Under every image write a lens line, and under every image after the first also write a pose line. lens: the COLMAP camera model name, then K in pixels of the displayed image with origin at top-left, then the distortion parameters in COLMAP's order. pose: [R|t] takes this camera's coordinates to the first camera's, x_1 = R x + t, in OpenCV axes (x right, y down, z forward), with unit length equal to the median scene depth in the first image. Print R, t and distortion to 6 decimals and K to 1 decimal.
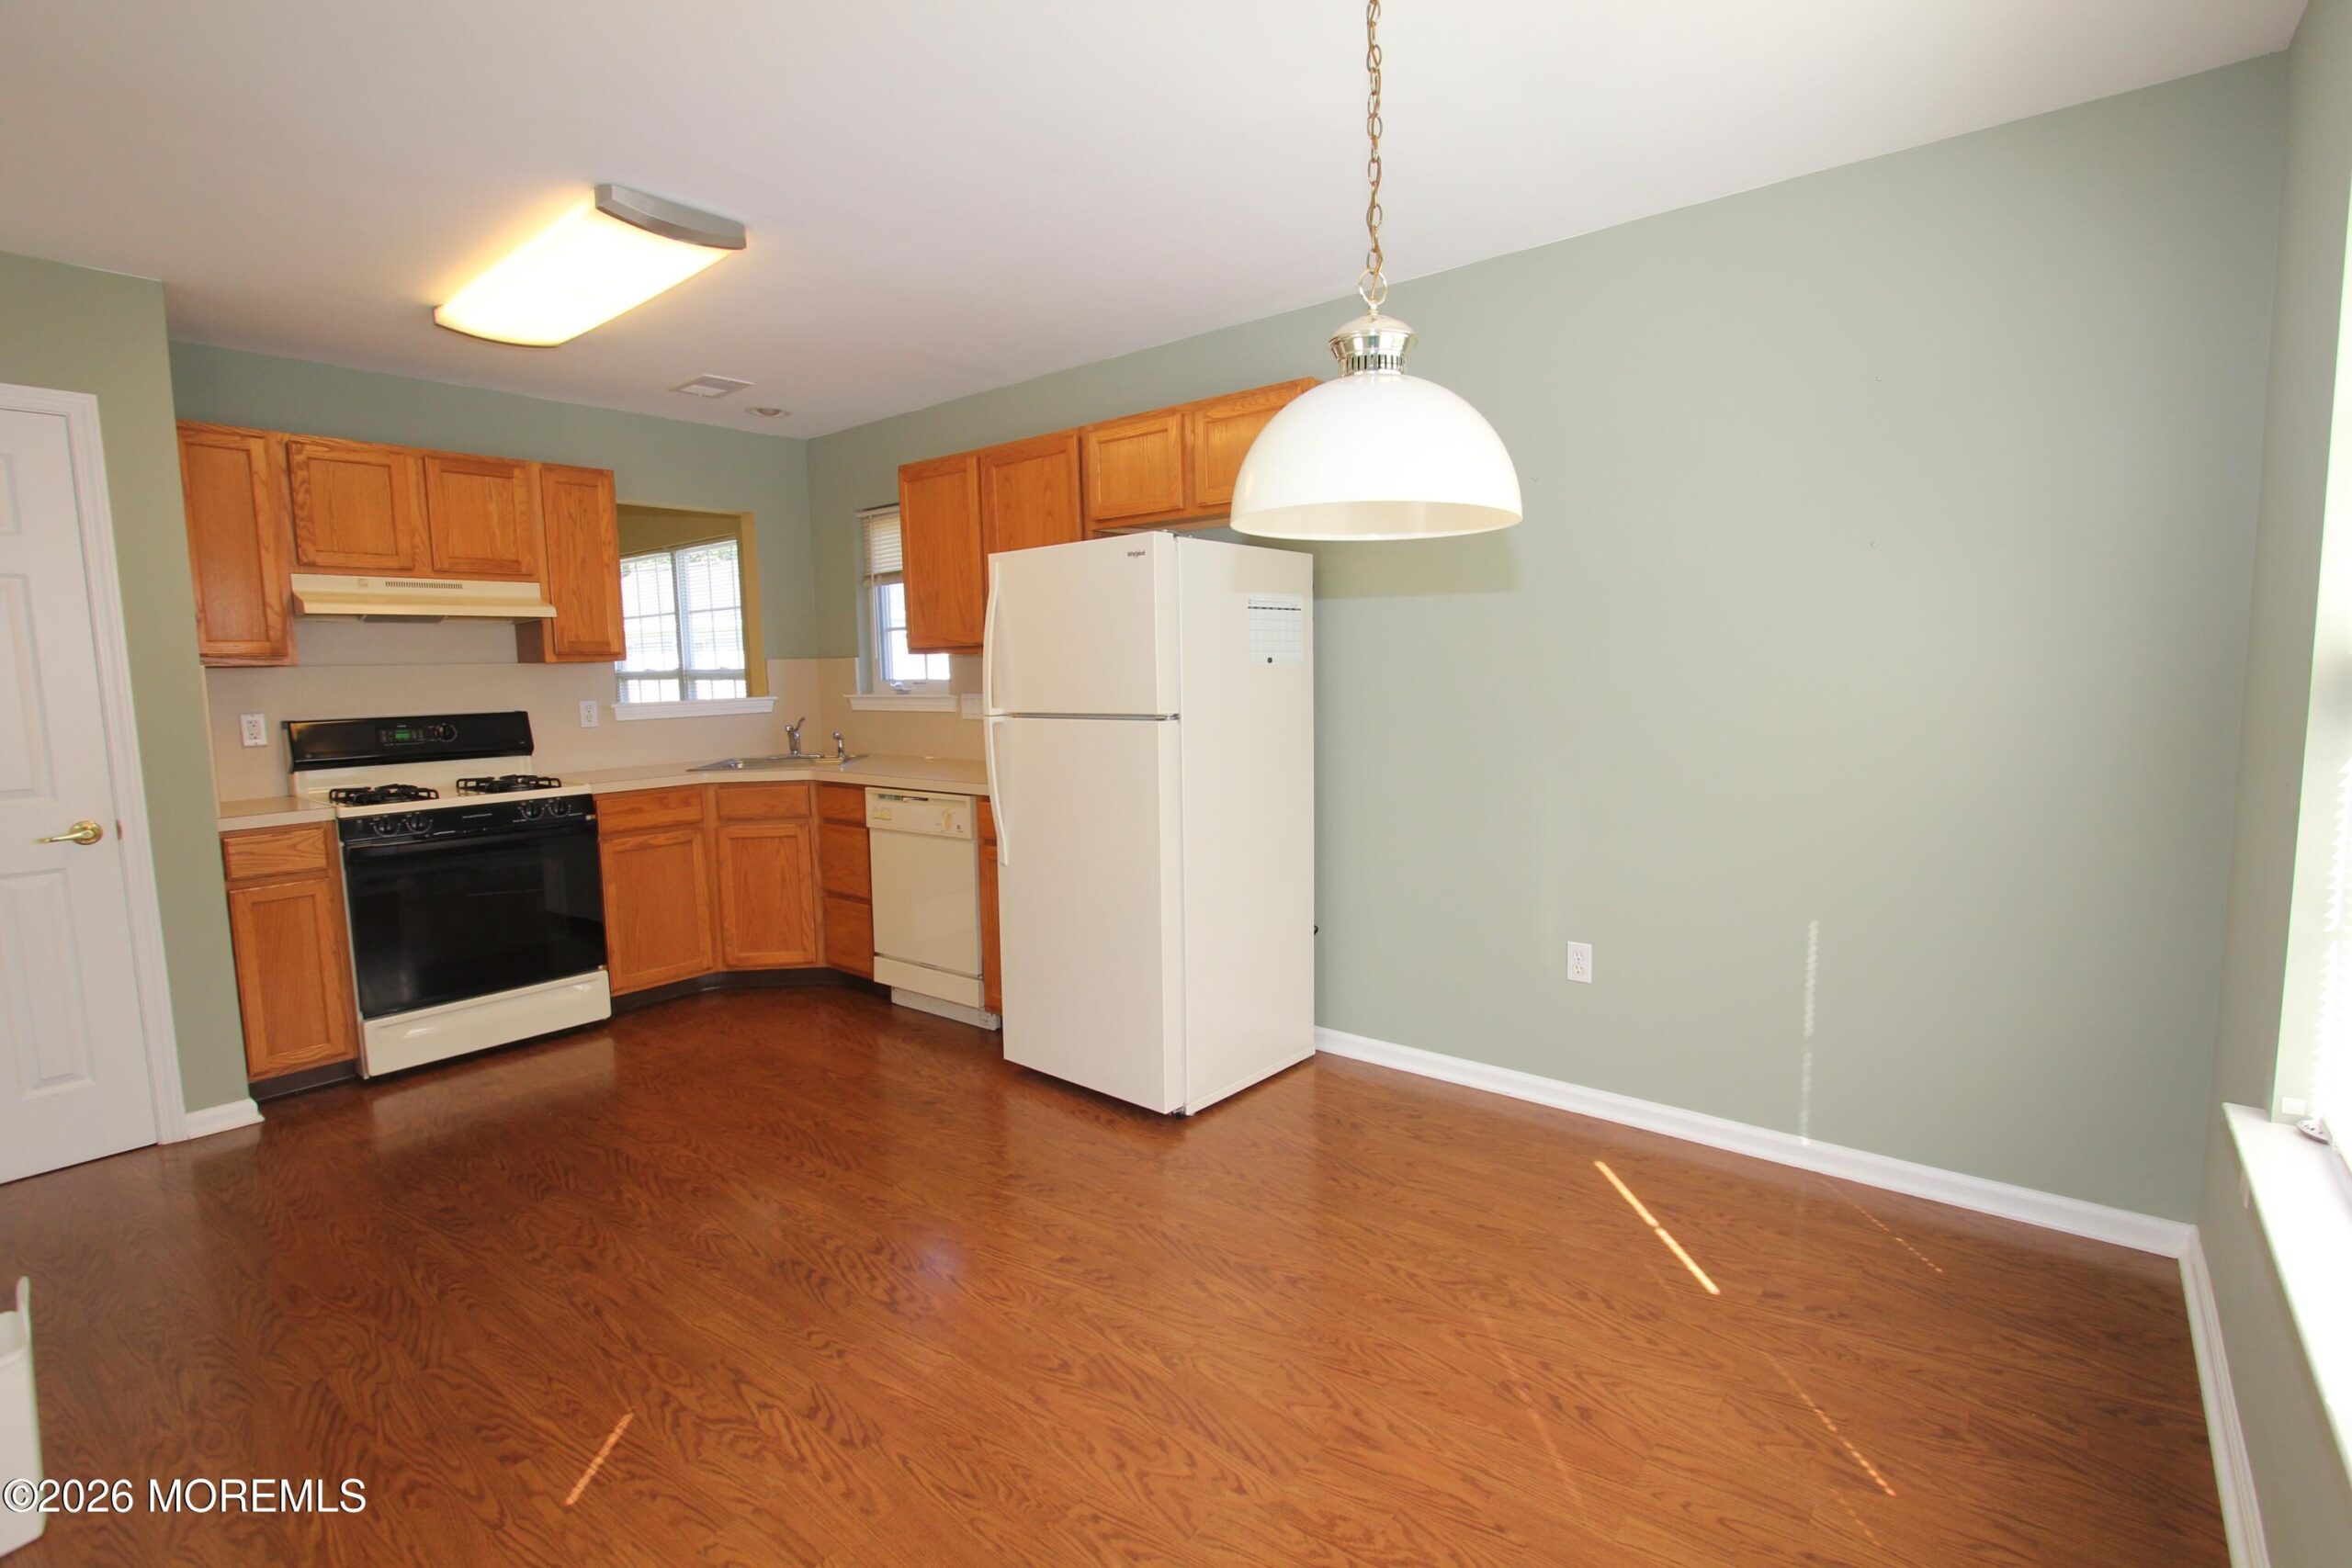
lens RADIAL K [[1082.4, 0, 1194.5], [0, 1082.4, 768.7], [0, 0, 1]] dist [-0.018132, 0.000591]
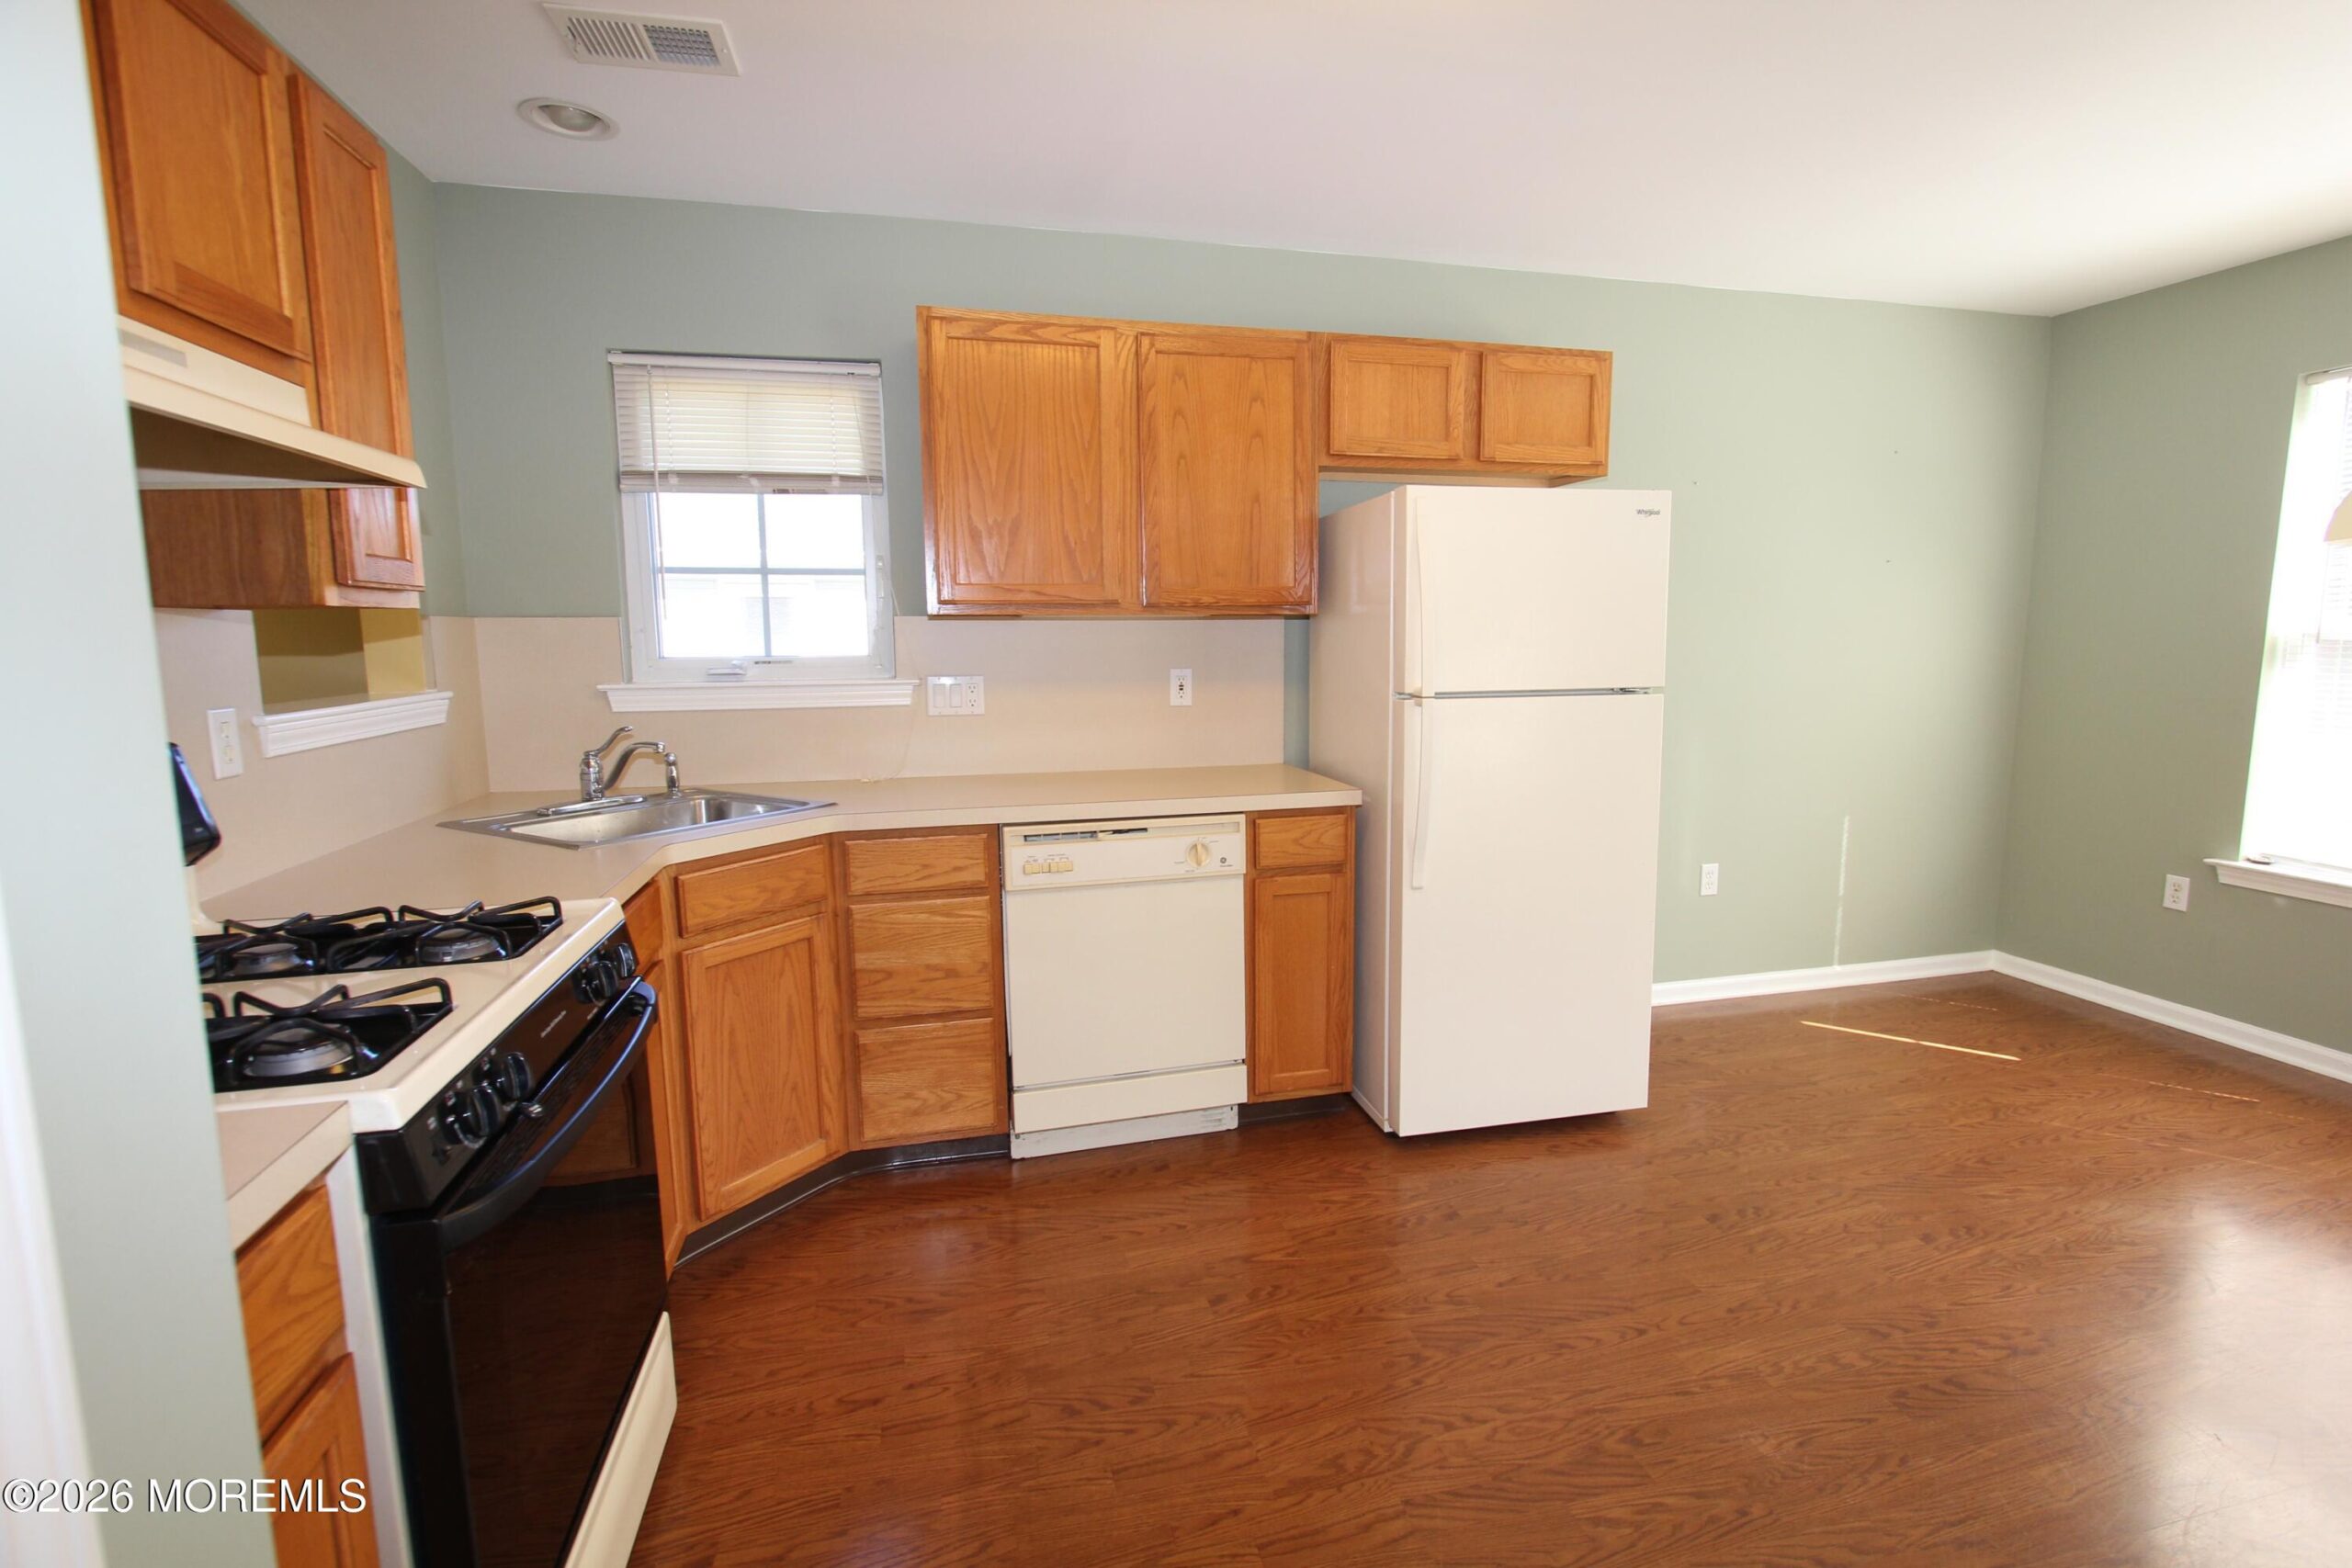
lens RADIAL K [[1082.4, 0, 1194.5], [0, 1082.4, 768.7], [0, 0, 1]] dist [-0.018132, 0.000591]
pose [[0.600931, -0.084260, 0.794847, -0.916560], [0.073478, 0.996041, 0.050036, -0.049591], [-0.795916, 0.028336, 0.604743, 0.677981]]
